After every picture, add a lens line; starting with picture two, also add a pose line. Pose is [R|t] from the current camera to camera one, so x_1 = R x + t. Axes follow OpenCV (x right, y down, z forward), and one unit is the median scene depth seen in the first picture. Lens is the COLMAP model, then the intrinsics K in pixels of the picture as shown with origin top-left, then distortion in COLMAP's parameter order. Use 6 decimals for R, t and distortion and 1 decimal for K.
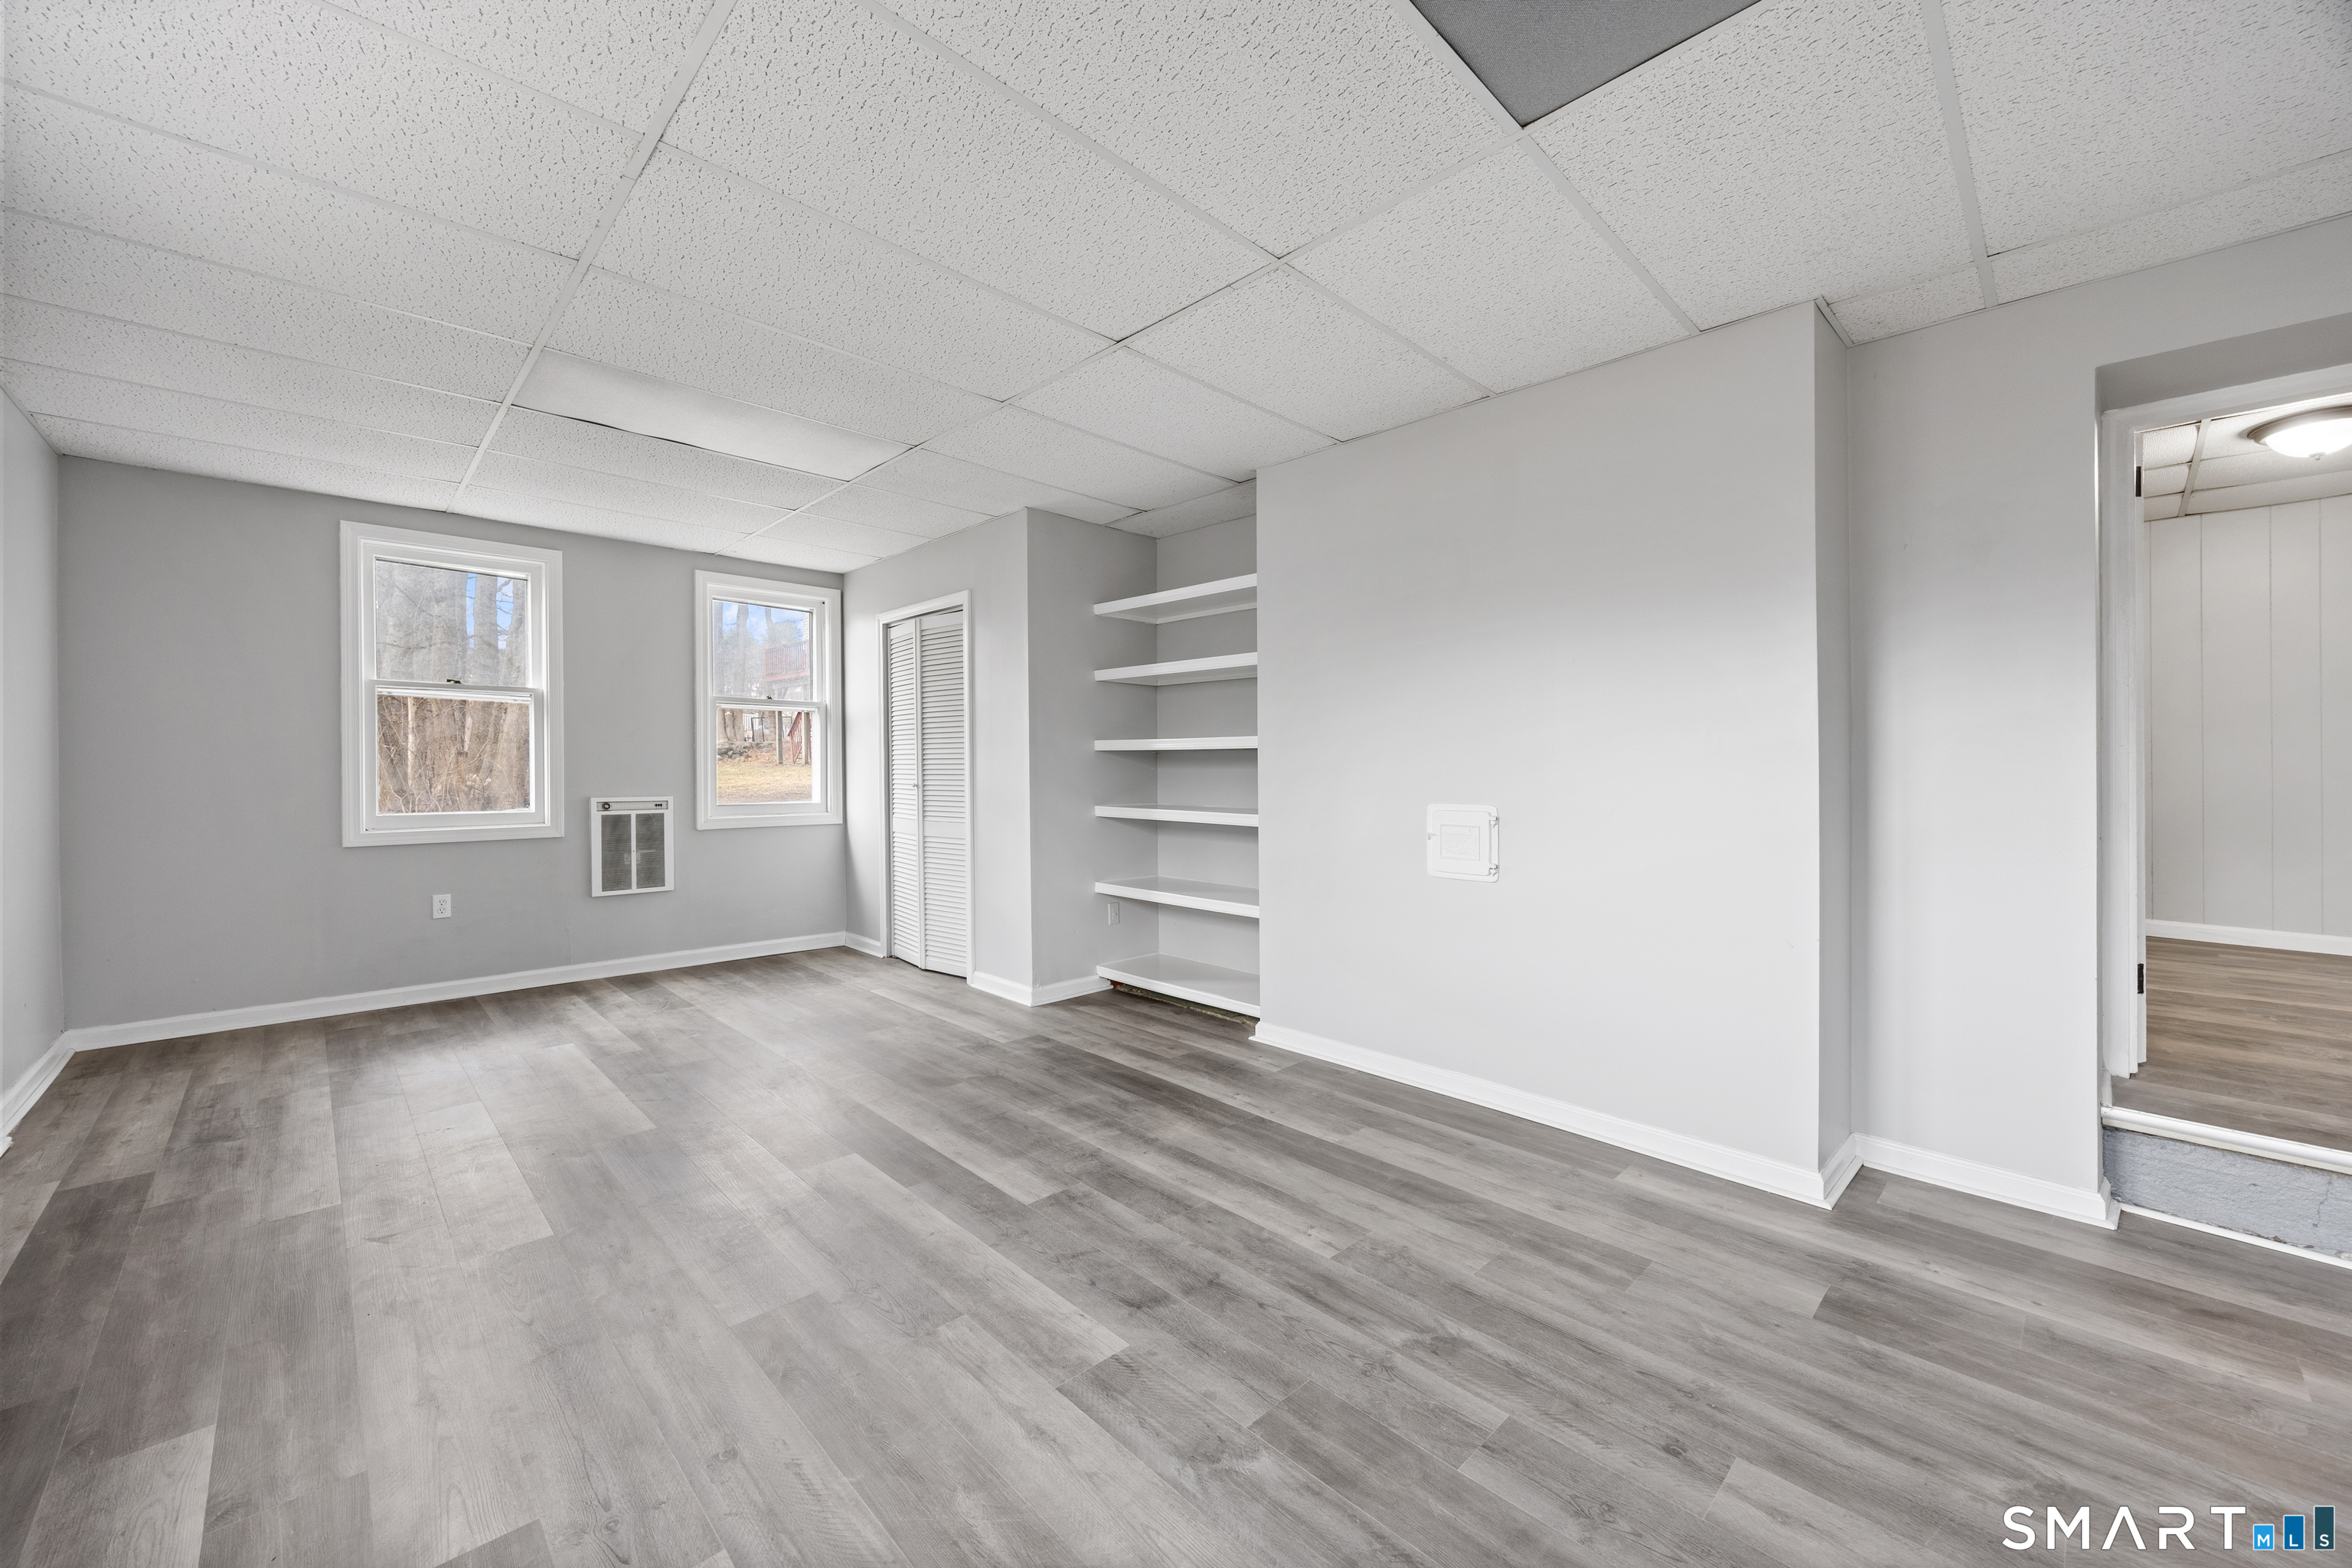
lens RADIAL K [[914.5, 0, 1182.5], [0, 914.5, 786.4], [0, 0, 1]] dist [0.002034, 0.000269]
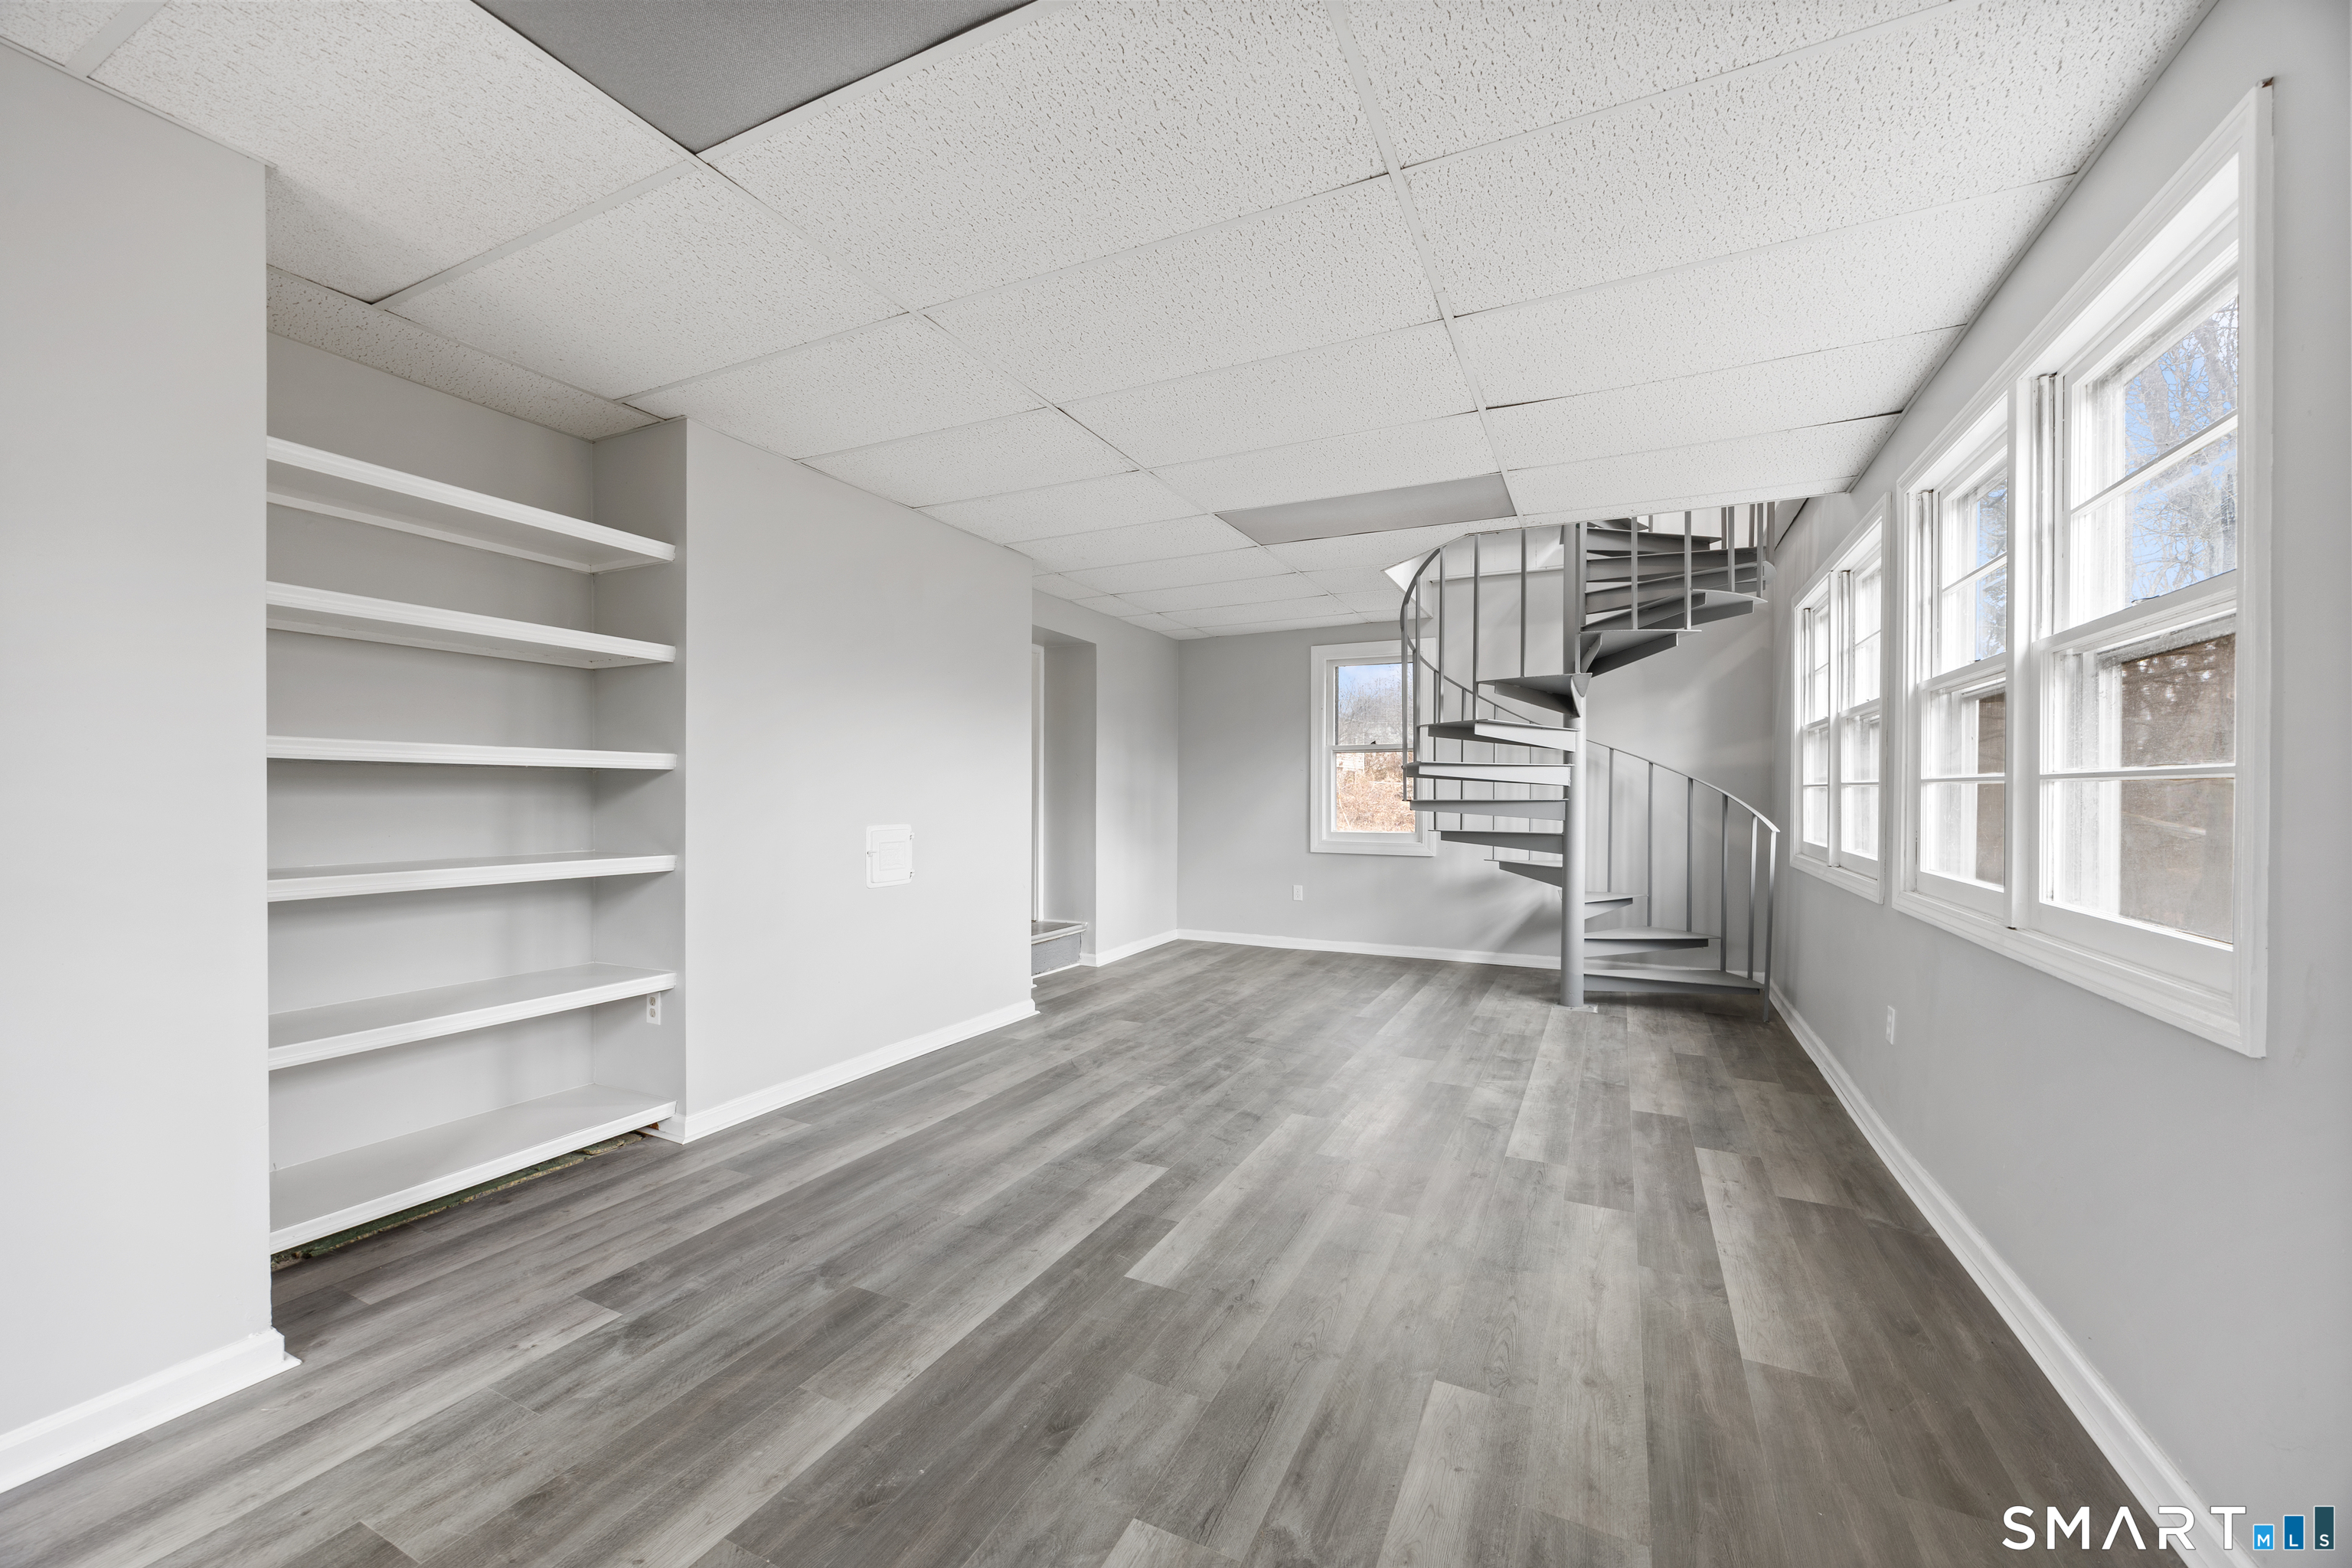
lens RADIAL K [[914.5, 0, 1179.4], [0, 914.5, 787.9], [0, 0, 1]] dist [0.002034, 0.000269]
pose [[-0.351222, 0.005652, 0.936275, -1.236569], [0.014877, 0.999889, -0.000455, -0.028631], [-0.936174, 0.013769, -0.351267, 1.349965]]
